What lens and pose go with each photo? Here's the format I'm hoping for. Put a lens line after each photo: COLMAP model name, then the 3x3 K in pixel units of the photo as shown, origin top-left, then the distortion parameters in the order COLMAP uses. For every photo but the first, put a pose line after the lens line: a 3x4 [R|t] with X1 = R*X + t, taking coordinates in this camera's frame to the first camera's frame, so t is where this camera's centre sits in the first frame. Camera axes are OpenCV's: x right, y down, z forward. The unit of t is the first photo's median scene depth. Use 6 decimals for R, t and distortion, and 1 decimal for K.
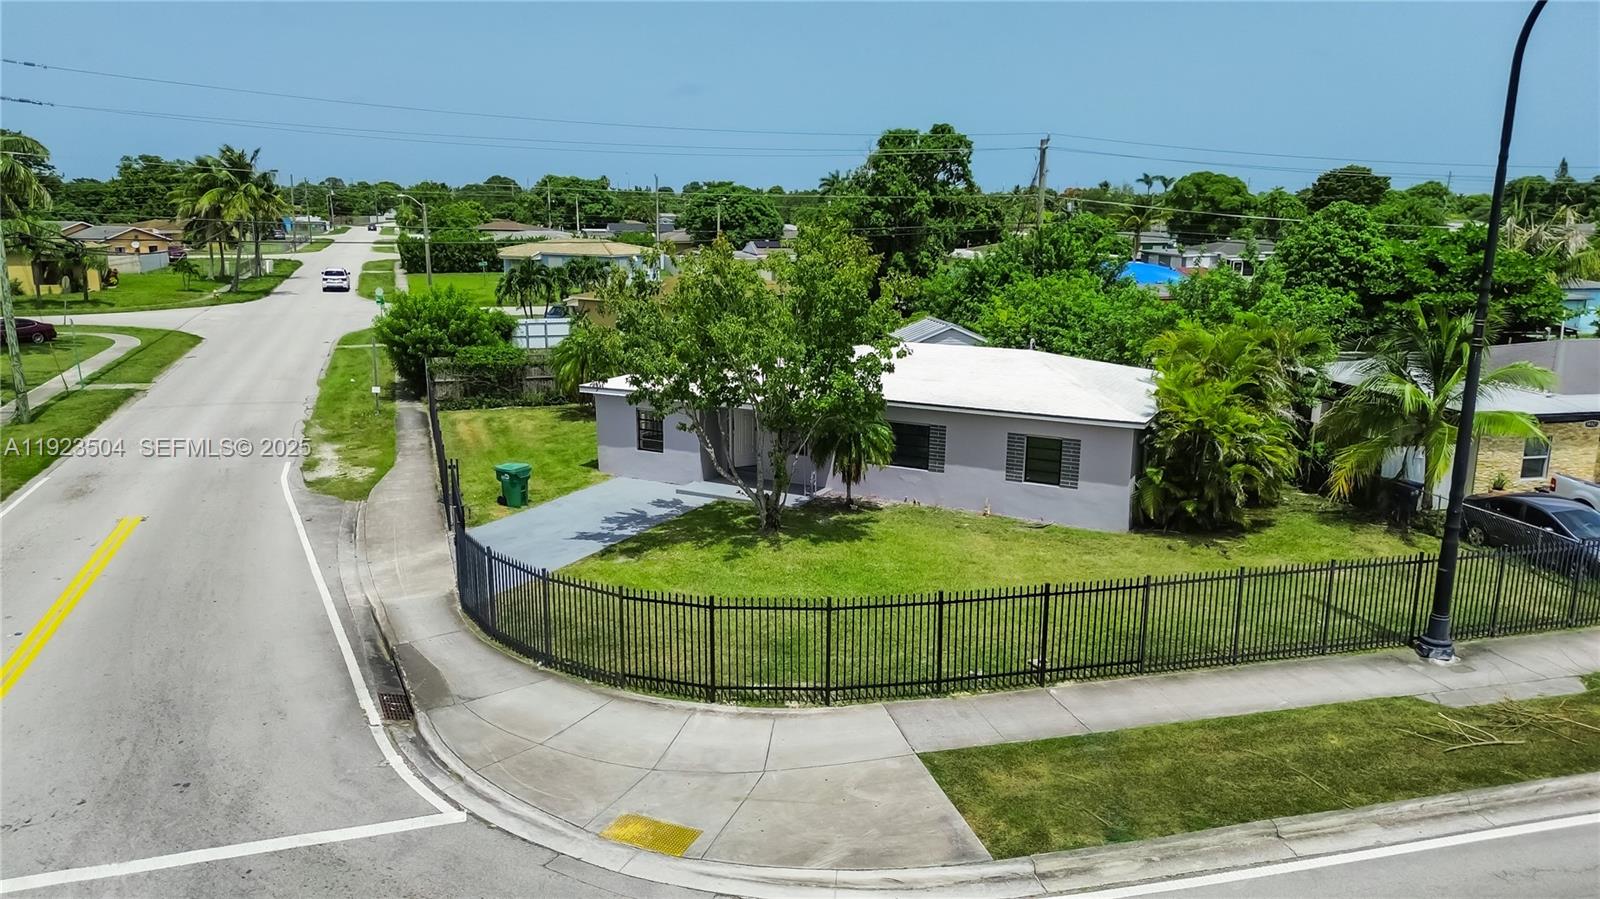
lens RADIAL K [[1136.6, 0, 803.0], [0, 1136.6, 452.0], [0, 0, 1]] dist [0.053117, -0.048775]
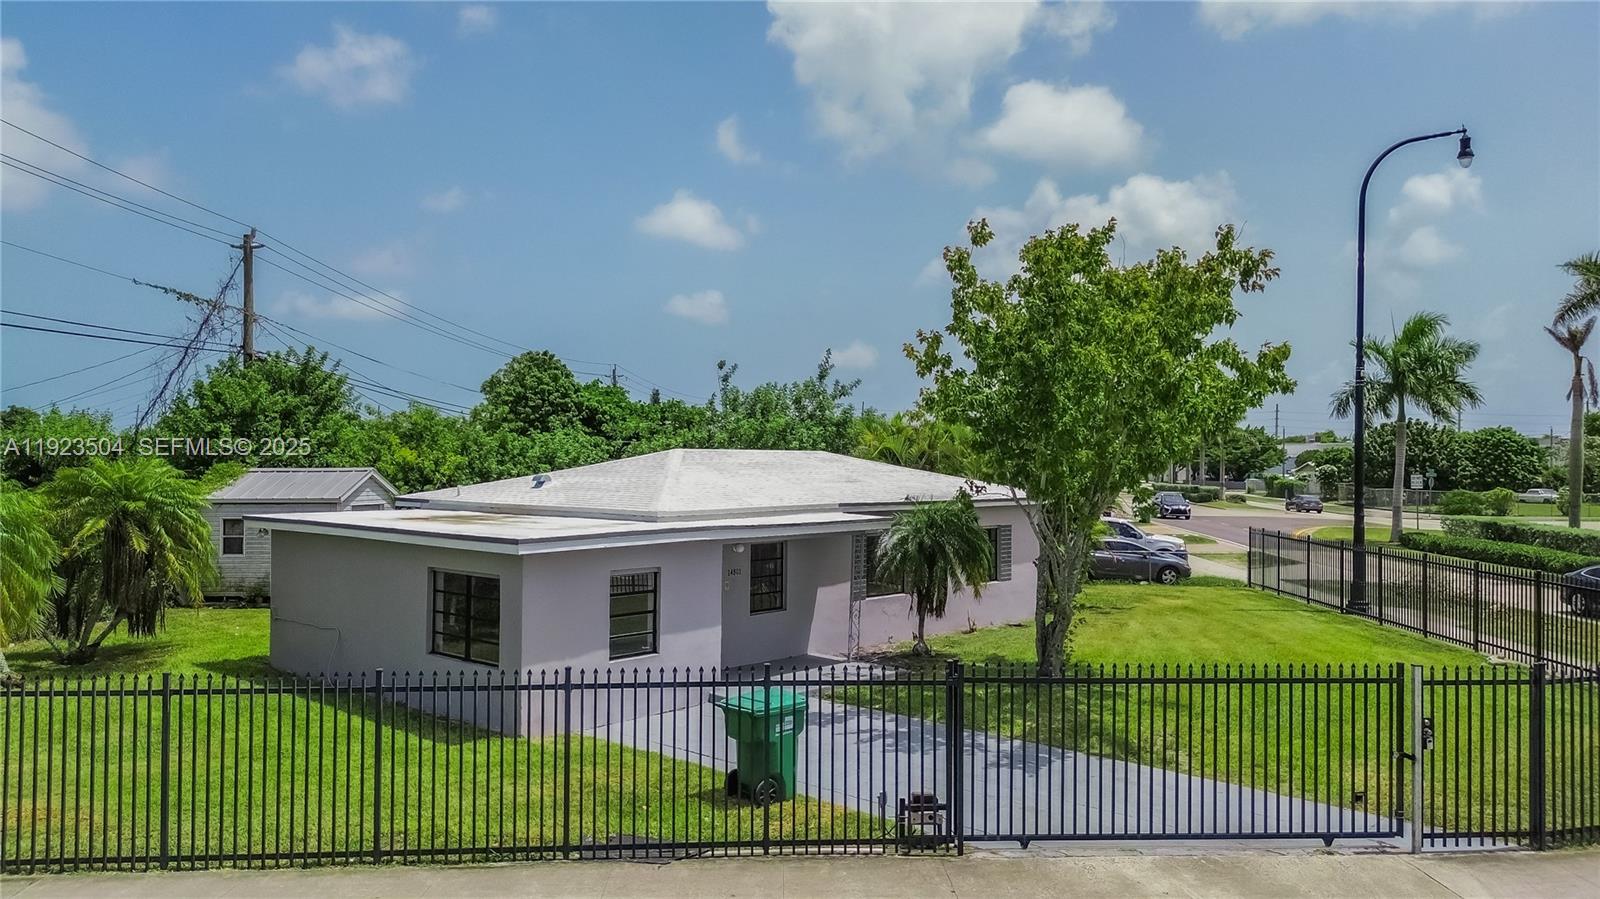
lens RADIAL K [[1136.6, 0, 800.5], [0, 1136.6, 447.5], [0, 0, 1]] dist [0.053117, -0.048775]
pose [[0.257227, 0.004924, 0.966338, -0.813882], [0.203337, 0.977323, -0.059106, -0.062691], [-0.944716, 0.211696, 0.250393, 1.081771]]
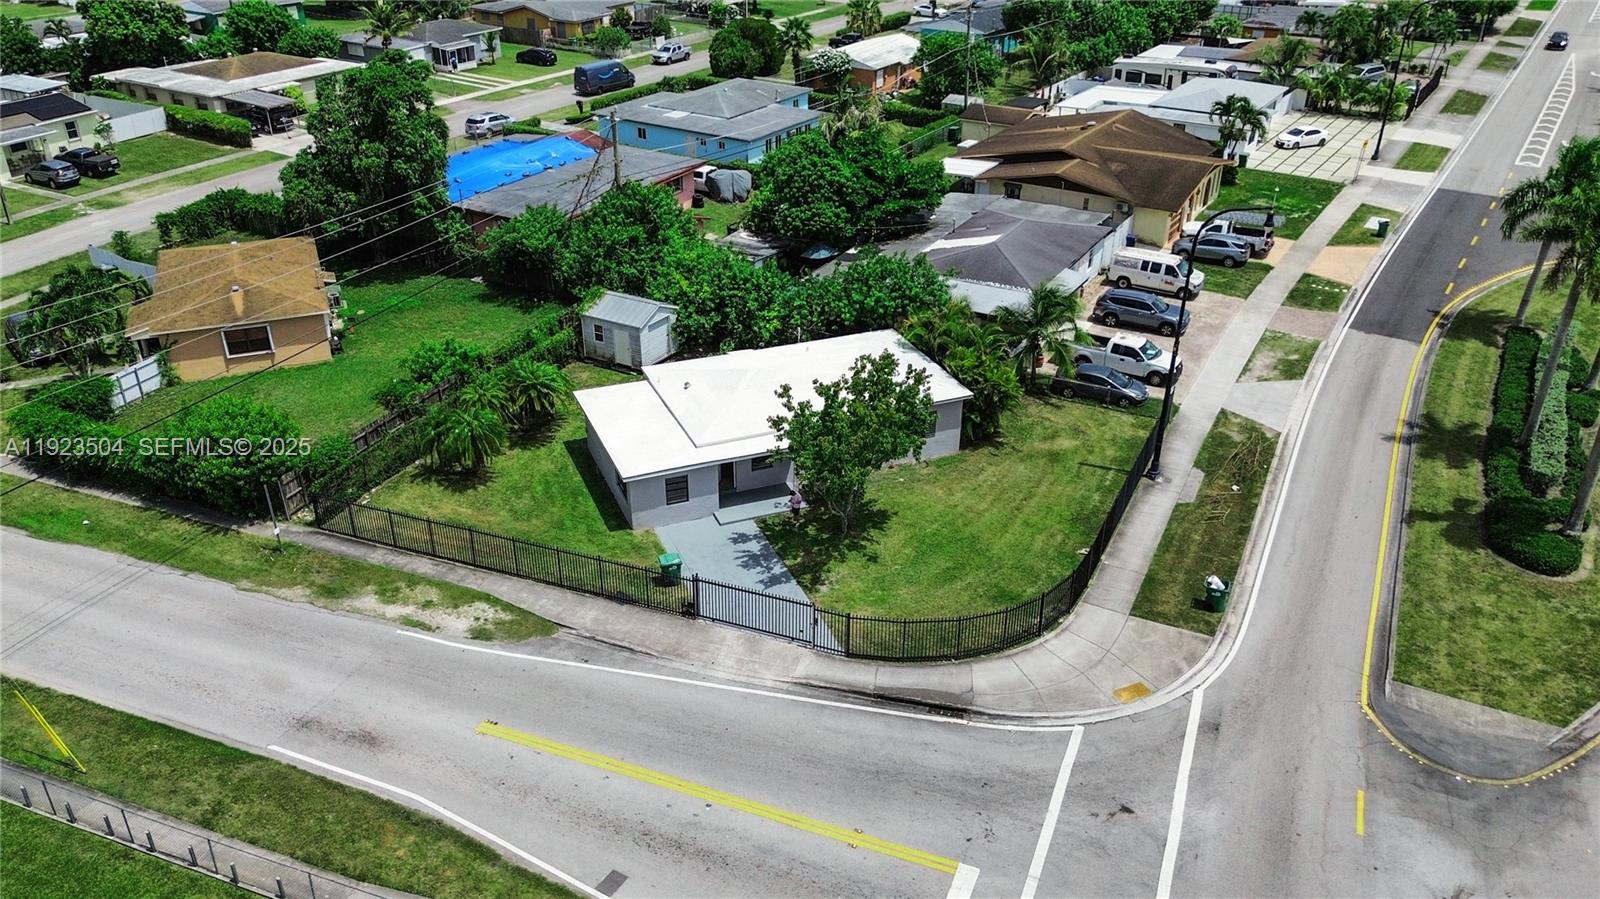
lens RADIAL K [[1248.0, 0, 803.0], [0, 1248.0, 452.2], [0, 0, 1]] dist [0.054350, -0.045116]
pose [[0.650840, -0.359410, 0.668754, -1.394196], [0.163551, 0.926540, 0.338783, -0.741325], [-0.741390, -0.111118, 0.661811, -0.132798]]
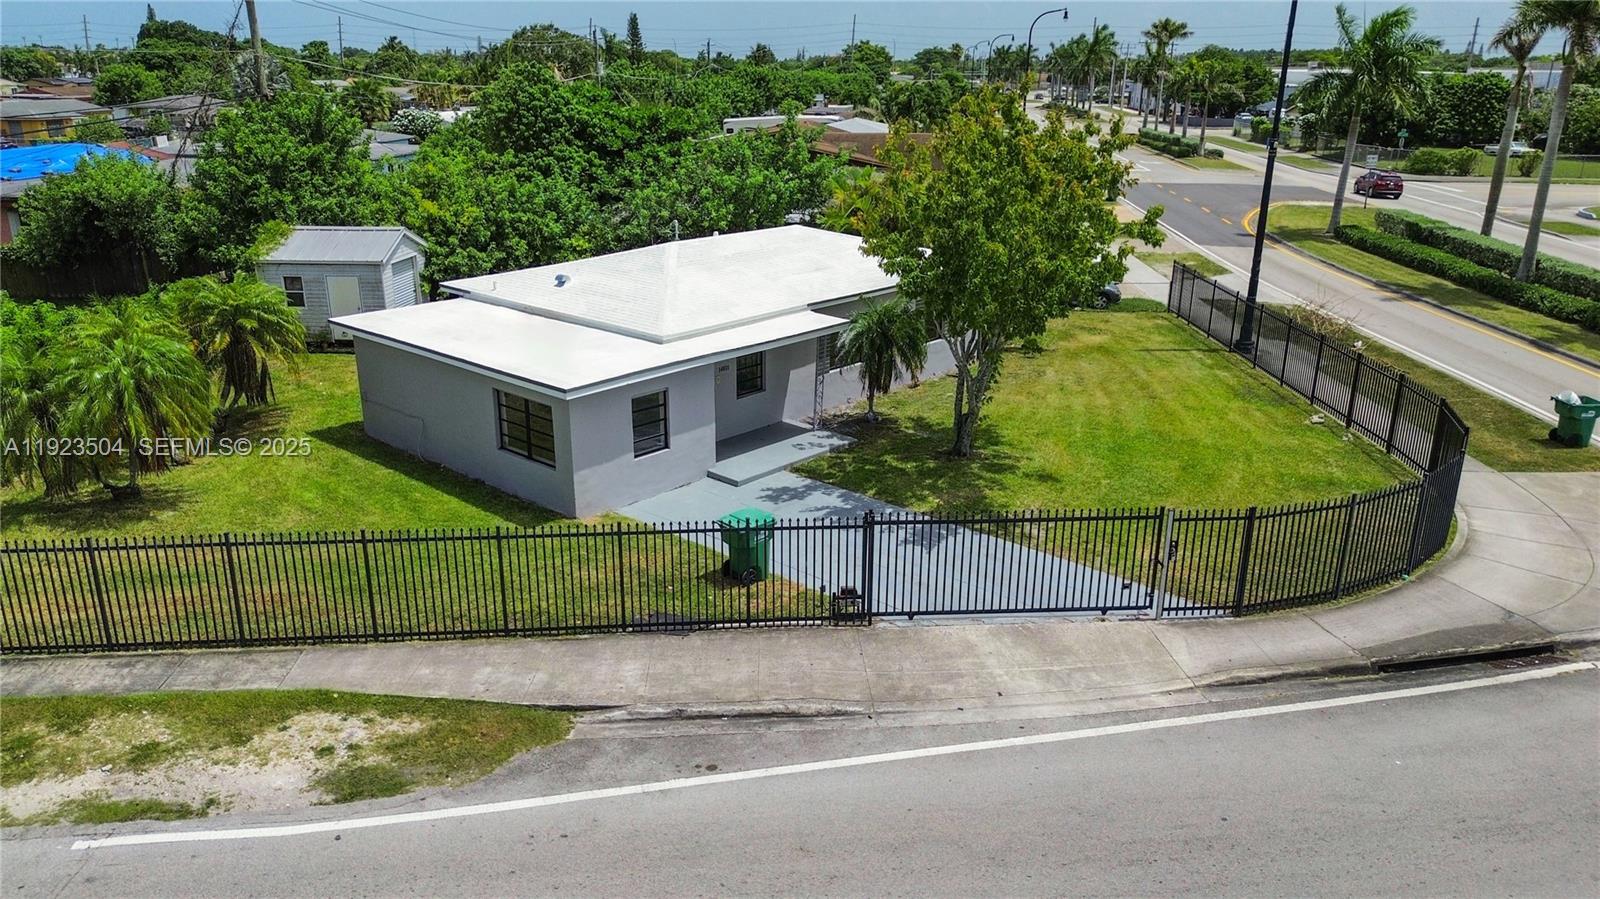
lens RADIAL K [[1136.6, 0, 797.7], [0, 1136.6, 450.0], [0, 0, 1]] dist [0.053117, -0.048775]
pose [[0.249501, -0.315056, 0.915690, -0.993641], [0.204911, 0.941360, 0.268055, -0.224865], [-0.946446, 0.120755, 0.299429, 0.984295]]
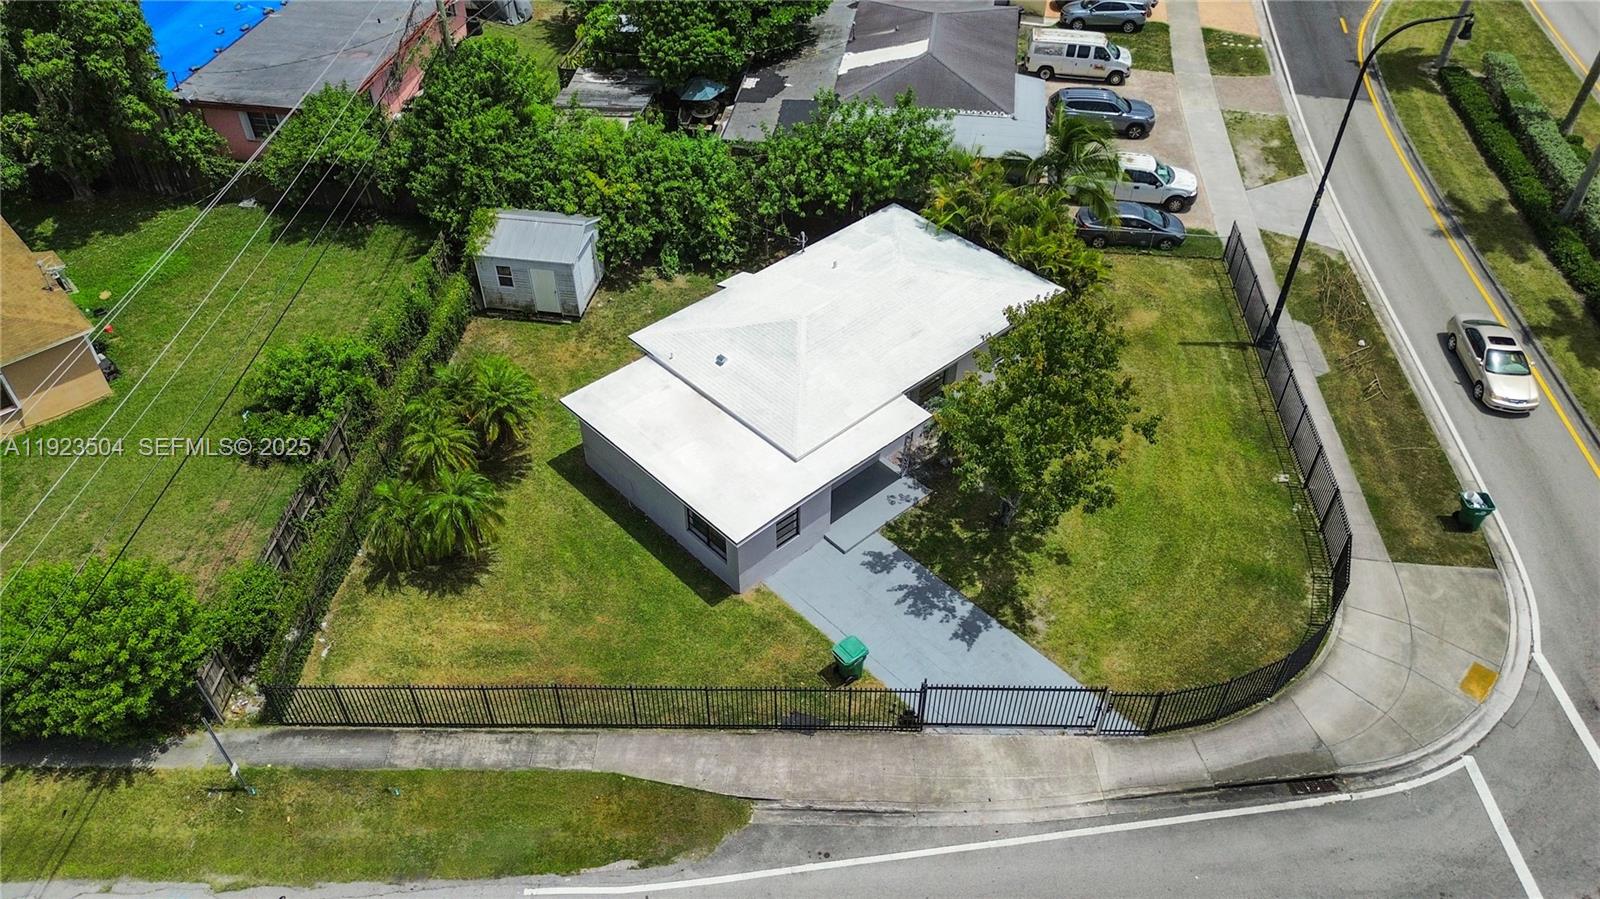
lens RADIAL K [[1136.6, 0, 797.5], [0, 1136.6, 449.7], [0, 0, 1]] dist [0.053117, -0.048775]
pose [[0.339306, -0.630815, 0.697814, -1.060359], [0.203772, 0.773497, 0.600149, -0.901433], [-0.918340, -0.061439, 0.390995, 0.835420]]
